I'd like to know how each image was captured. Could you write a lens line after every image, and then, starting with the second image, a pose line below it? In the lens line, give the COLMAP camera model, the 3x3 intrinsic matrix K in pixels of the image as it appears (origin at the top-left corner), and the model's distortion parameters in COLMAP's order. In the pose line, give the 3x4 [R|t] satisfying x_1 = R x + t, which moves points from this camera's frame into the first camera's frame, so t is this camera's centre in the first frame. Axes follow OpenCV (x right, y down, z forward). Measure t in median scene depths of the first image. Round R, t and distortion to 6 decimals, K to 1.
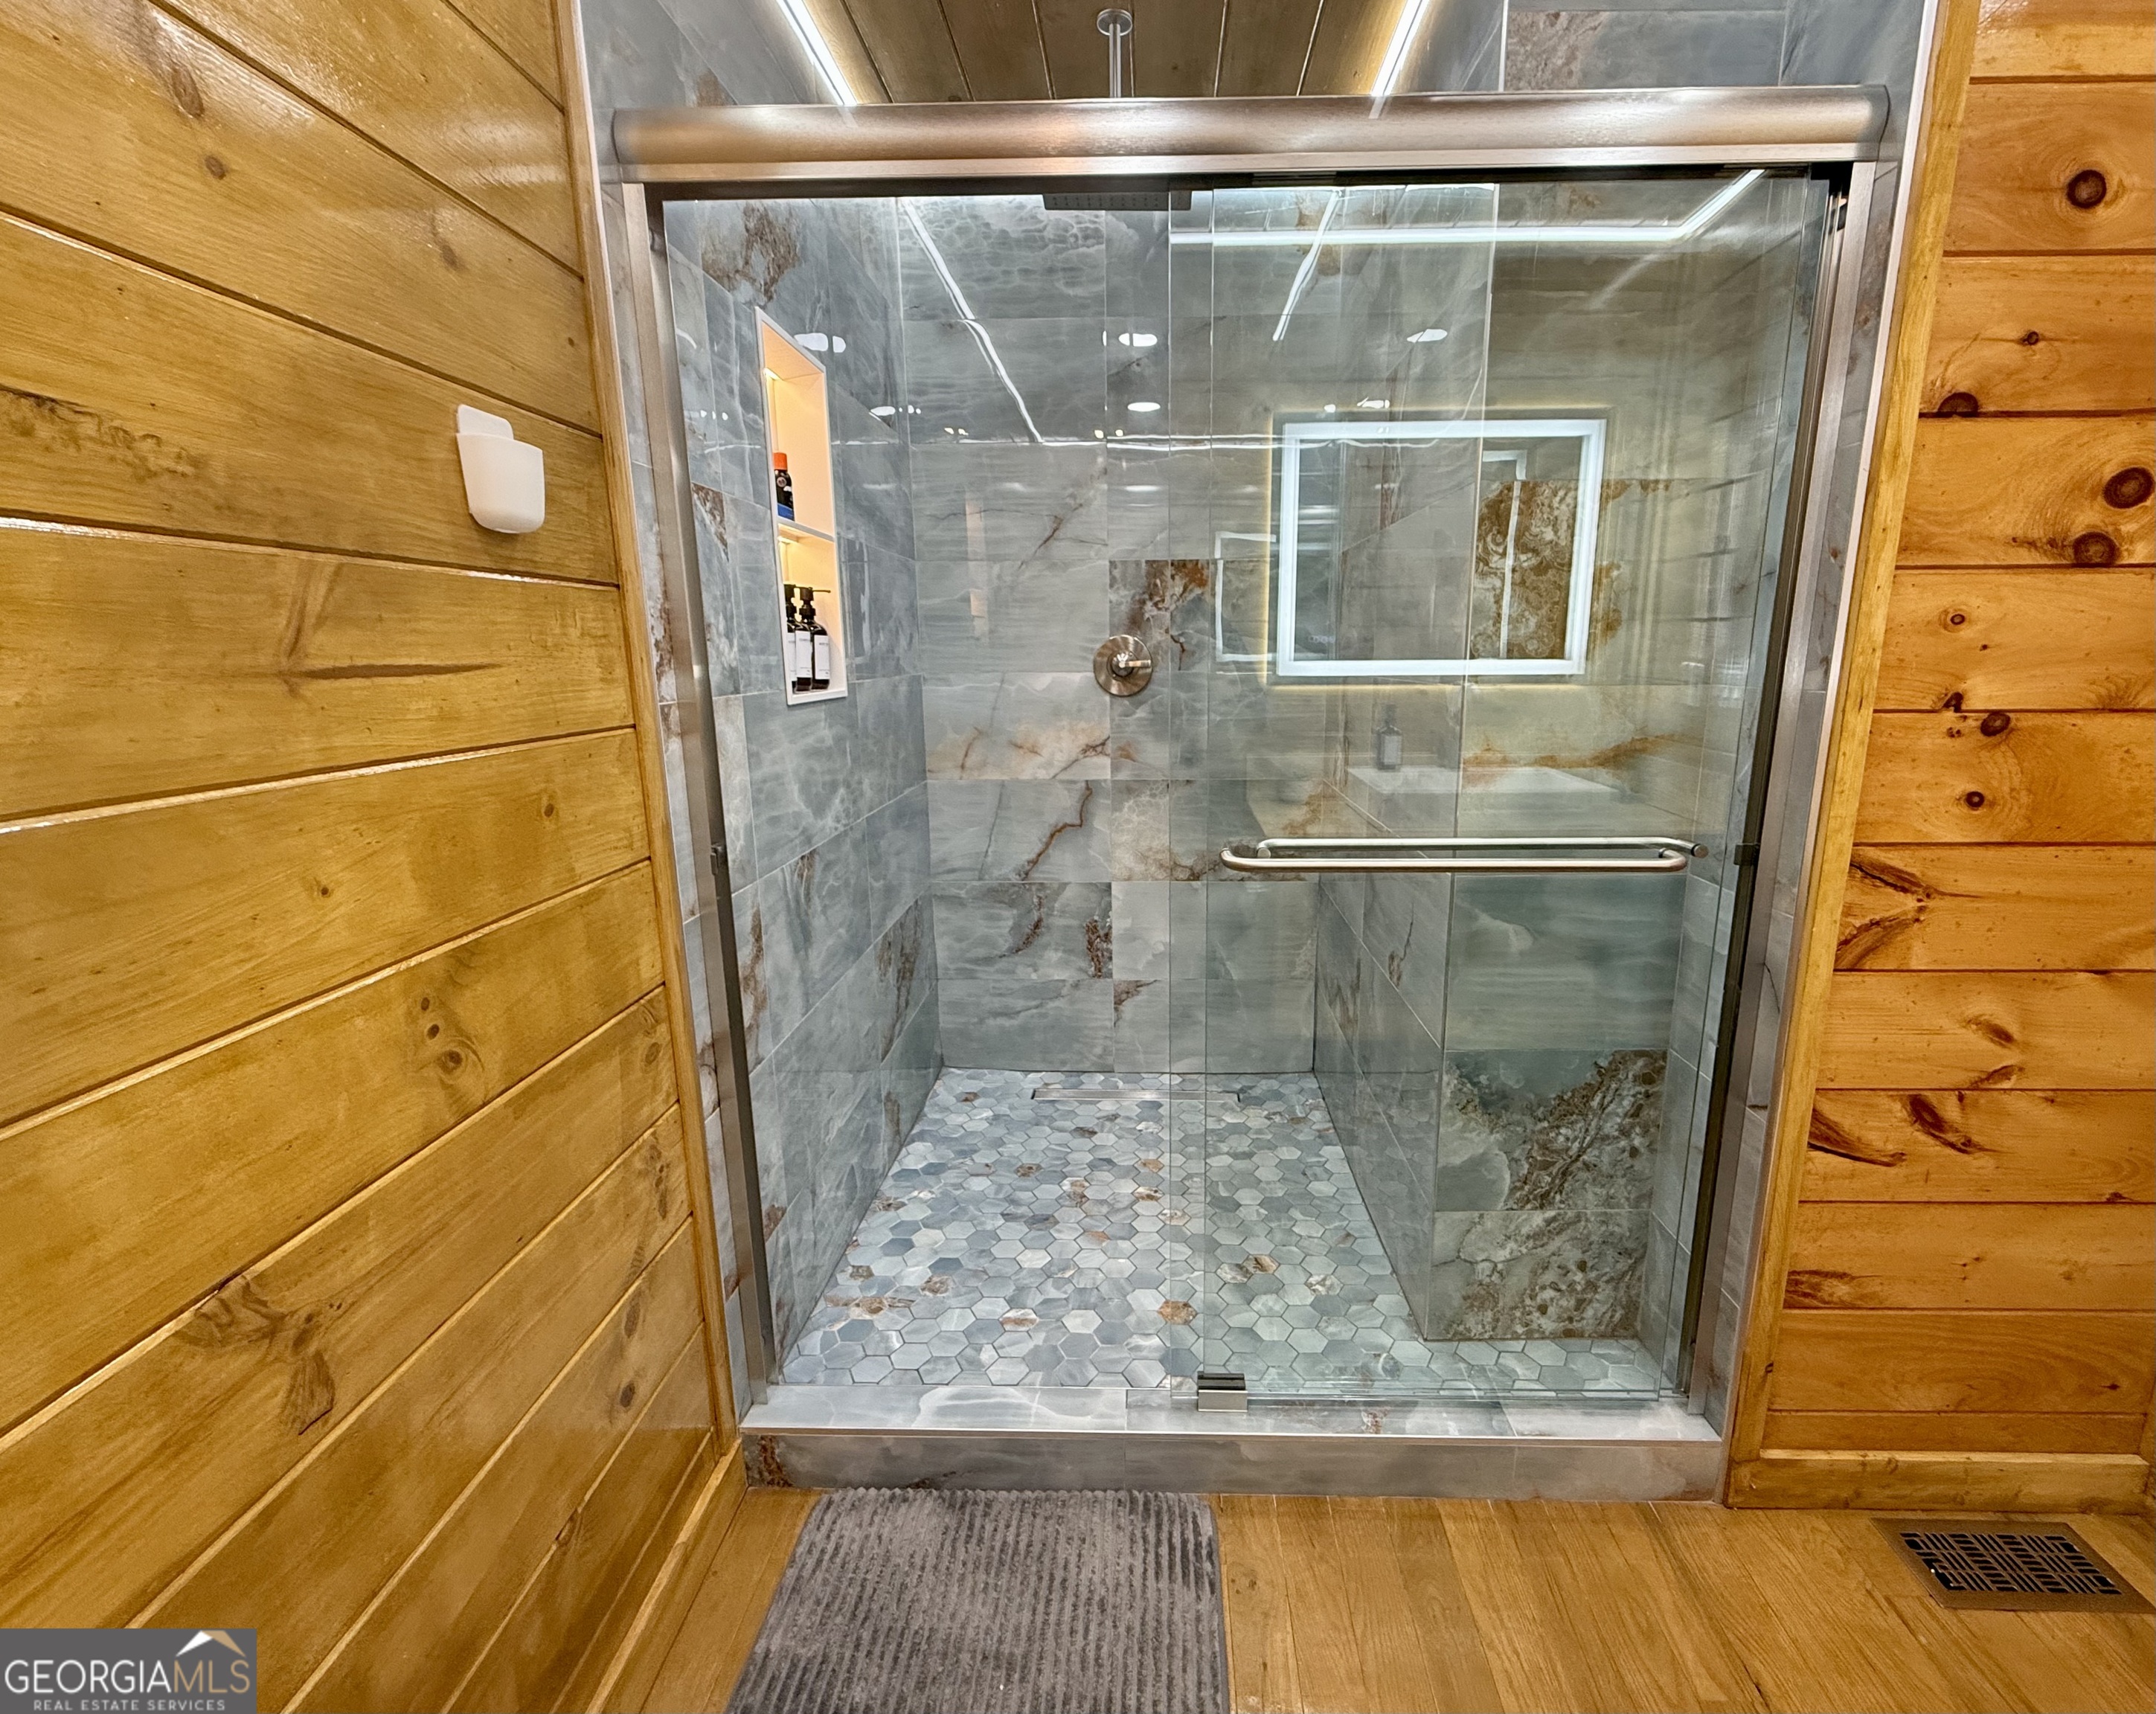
lens RADIAL K [[939.6, 0, 1130.2], [0, 939.6, 842.4], [0, 0, 1]] dist [0.001616, -0.000051]
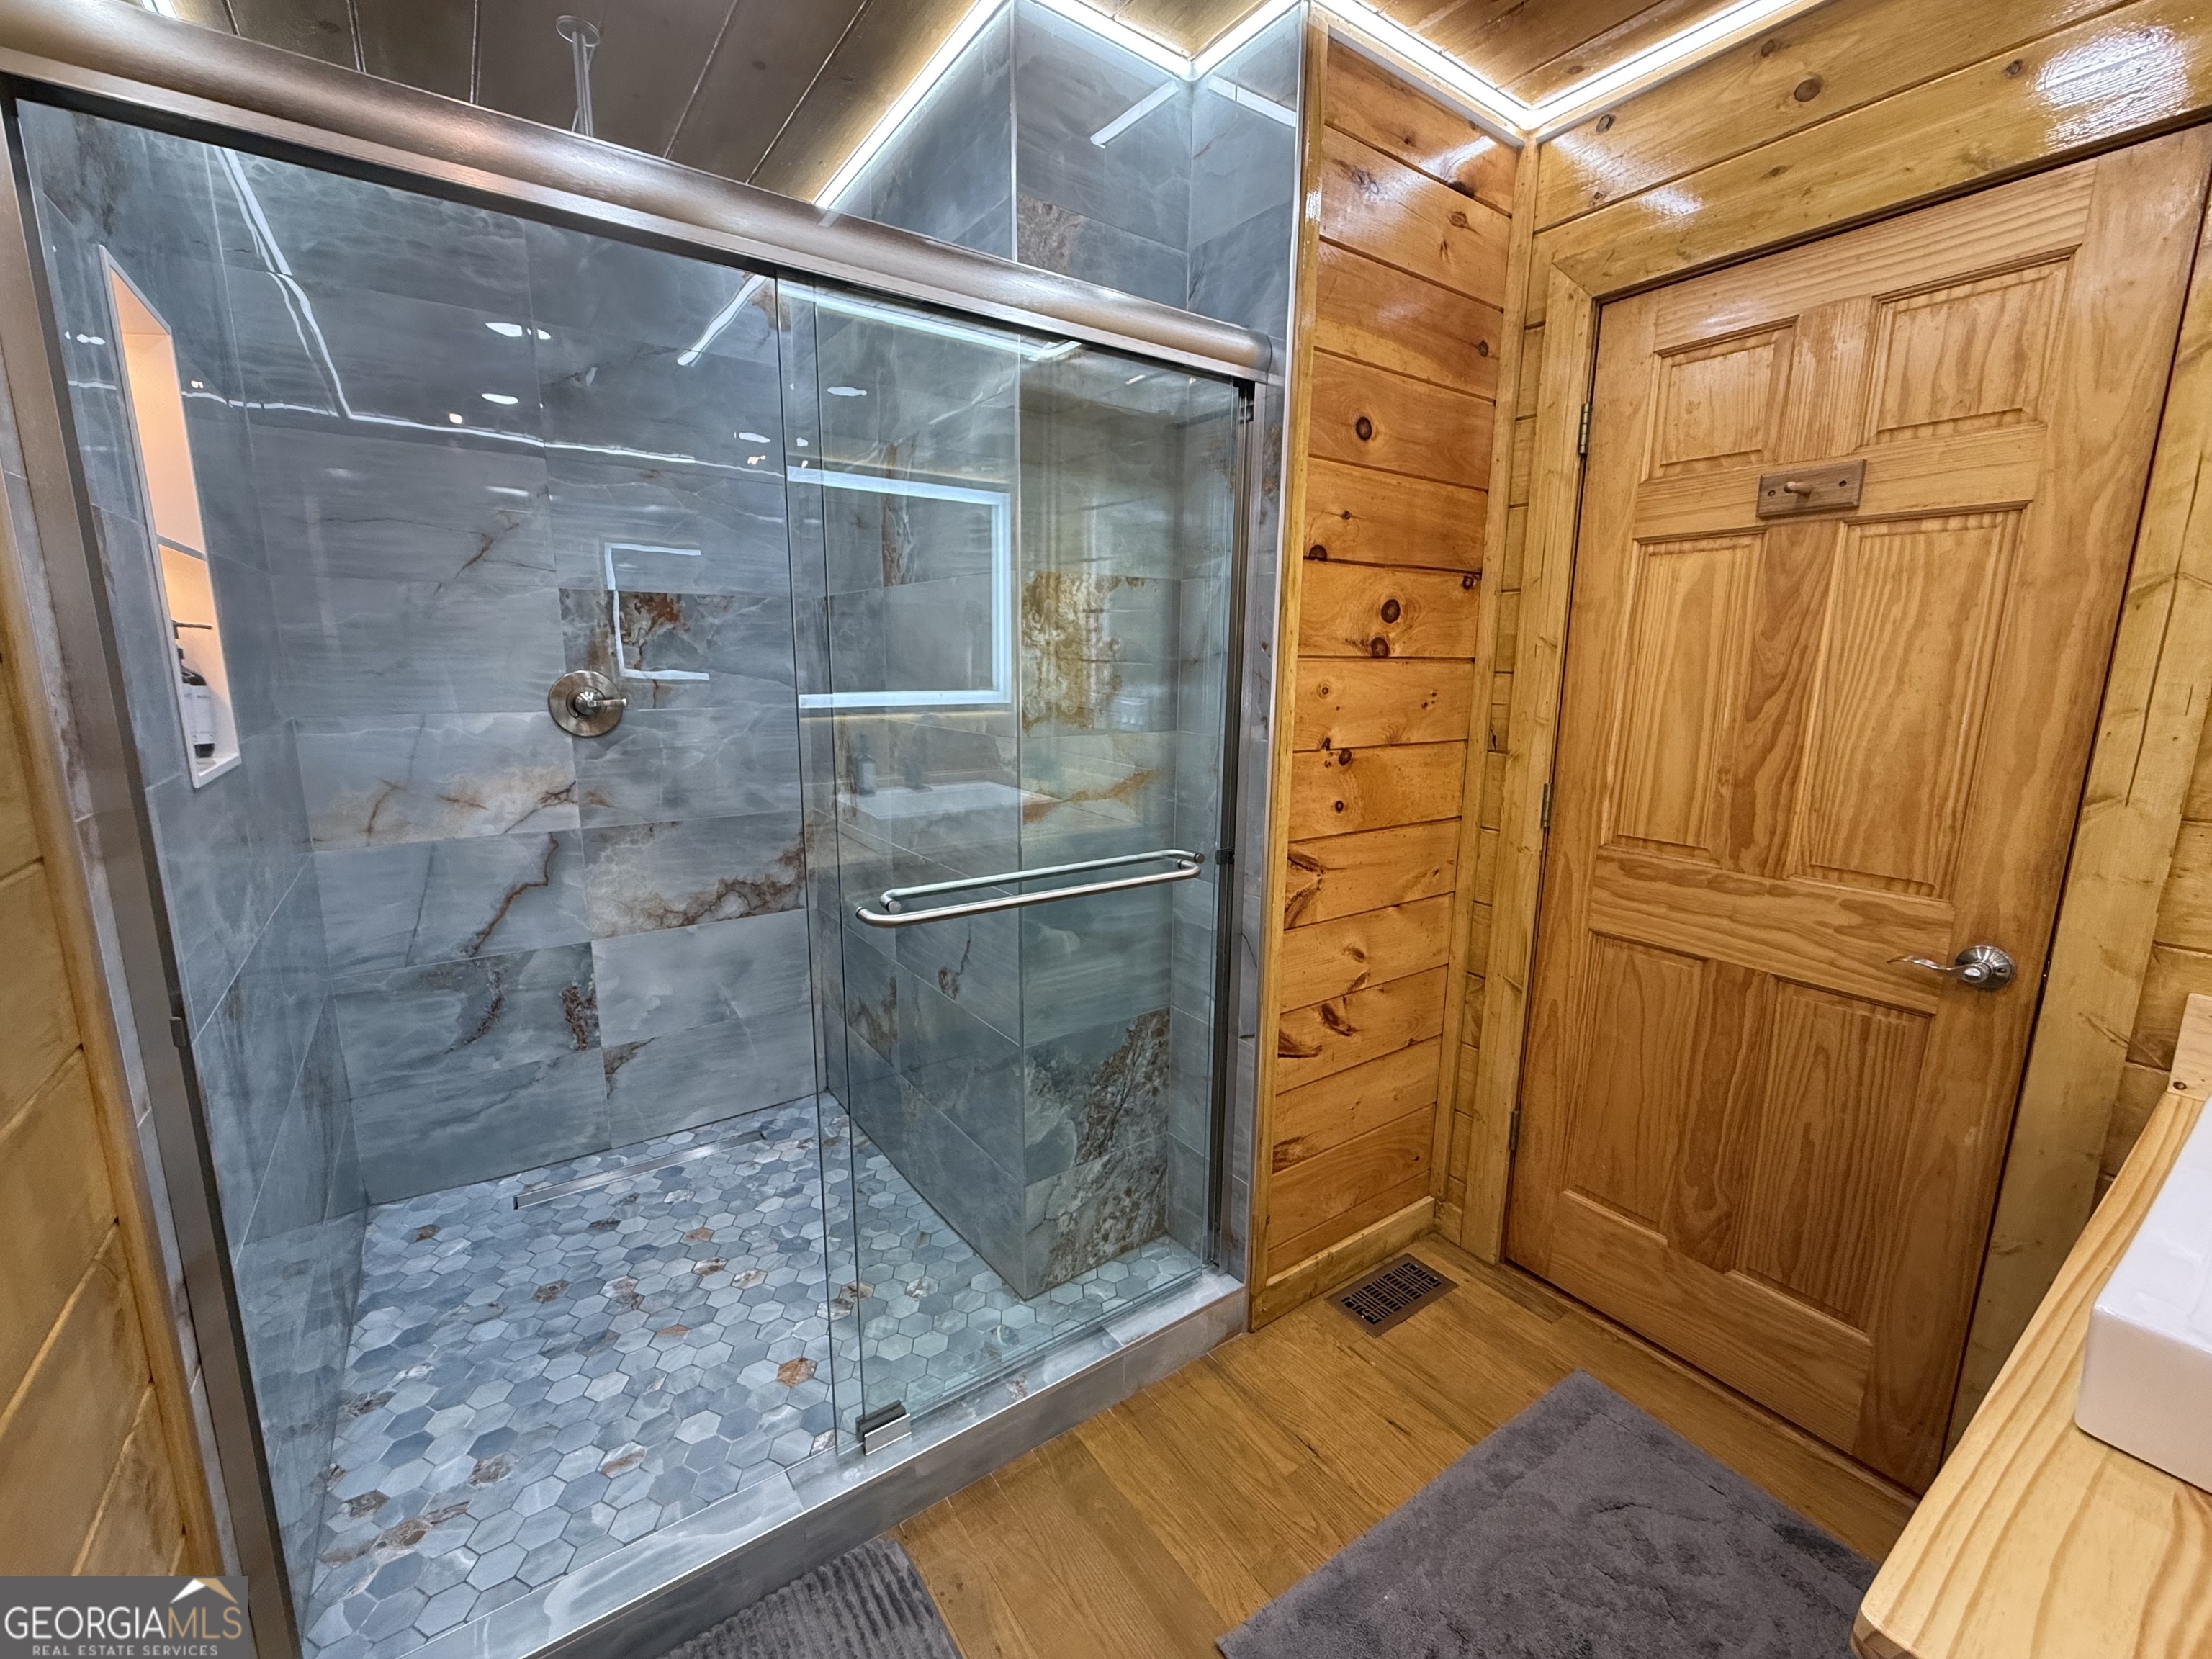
lens RADIAL K [[885.6, 0, 1110.0], [0, 885.6, 825.8], [0, 0, 1]] dist [0.001003, 0.000347]
pose [[0.816054, -0.089945, 0.570935, -0.195954], [0.102530, 0.994678, 0.010151, -0.056207], [-0.568809, 0.050254, 0.820933, 0.026287]]
